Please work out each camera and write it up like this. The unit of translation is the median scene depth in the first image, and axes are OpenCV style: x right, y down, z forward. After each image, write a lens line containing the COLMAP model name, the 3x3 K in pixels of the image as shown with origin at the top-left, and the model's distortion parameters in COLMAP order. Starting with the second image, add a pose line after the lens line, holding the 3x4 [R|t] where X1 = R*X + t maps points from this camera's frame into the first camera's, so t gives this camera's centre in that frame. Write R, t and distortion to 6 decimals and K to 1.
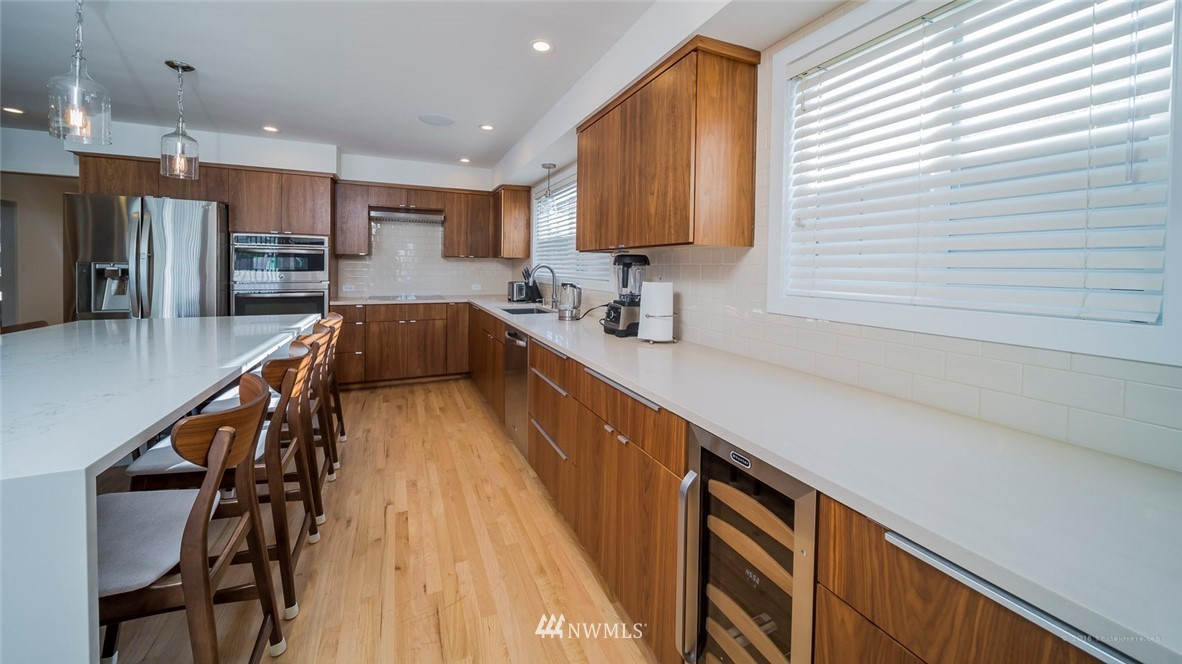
lens RADIAL K [[418.7, 0, 588.9], [0, 418.7, 274.7], [0, 0, 1]] dist [-0.002111, -0.000601]
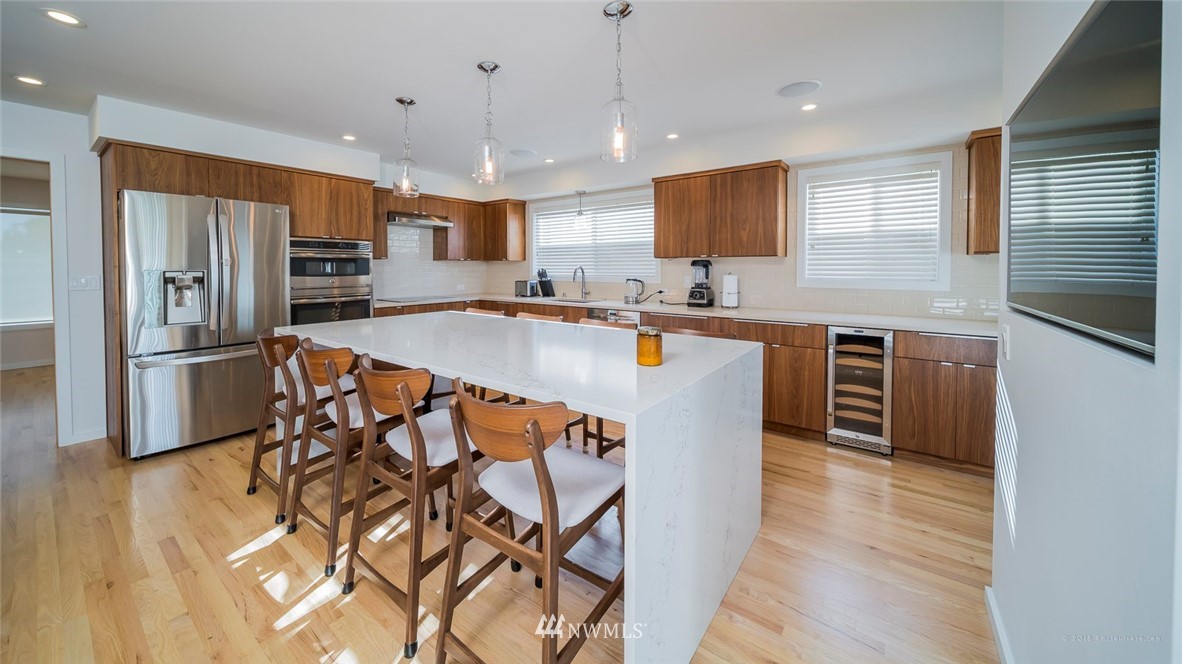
lens RADIAL K [[418.7, 0, 588.9], [0, 418.7, 274.7], [0, 0, 1]] dist [-0.002111, -0.000601]
pose [[0.875353, -0.022789, 0.482946, -0.838178], [0.020771, 0.999739, 0.009528, -0.010281], [-0.483037, 0.001691, 0.875598, -0.207781]]
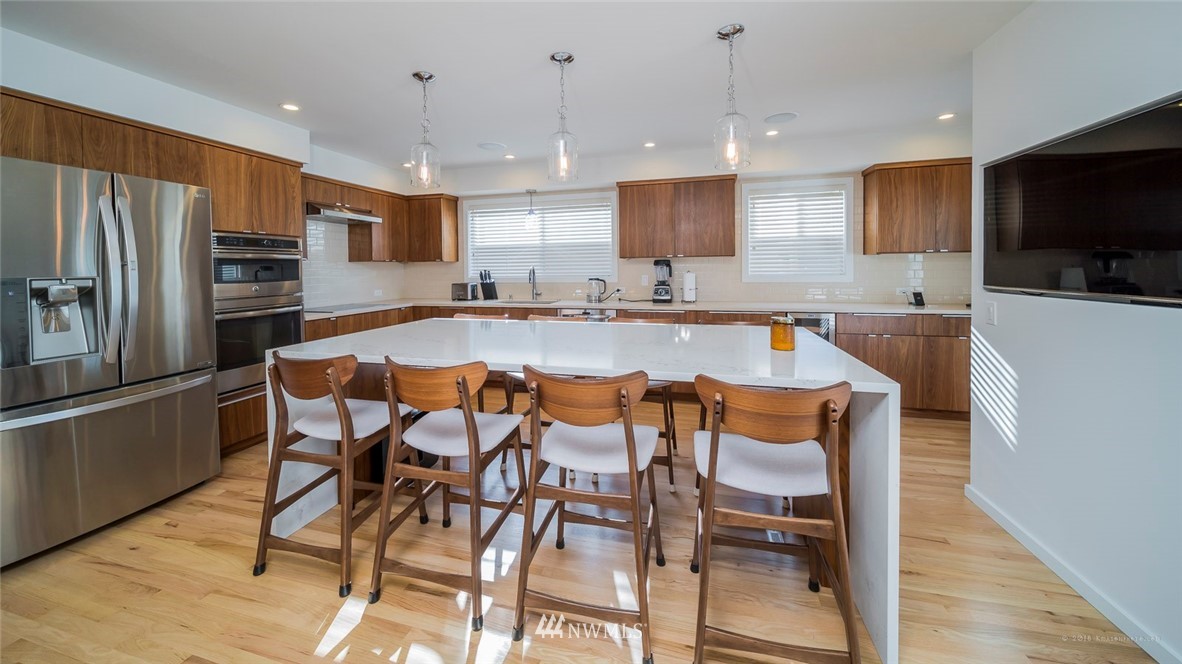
lens RADIAL K [[418.7, 0, 588.9], [0, 418.7, 274.7], [0, 0, 1]] dist [-0.002111, -0.000601]
pose [[0.637189, -0.034859, 0.769919, -1.152611], [0.034024, 0.999275, 0.017085, -0.017884], [-0.769957, 0.015310, 0.637913, 0.040638]]
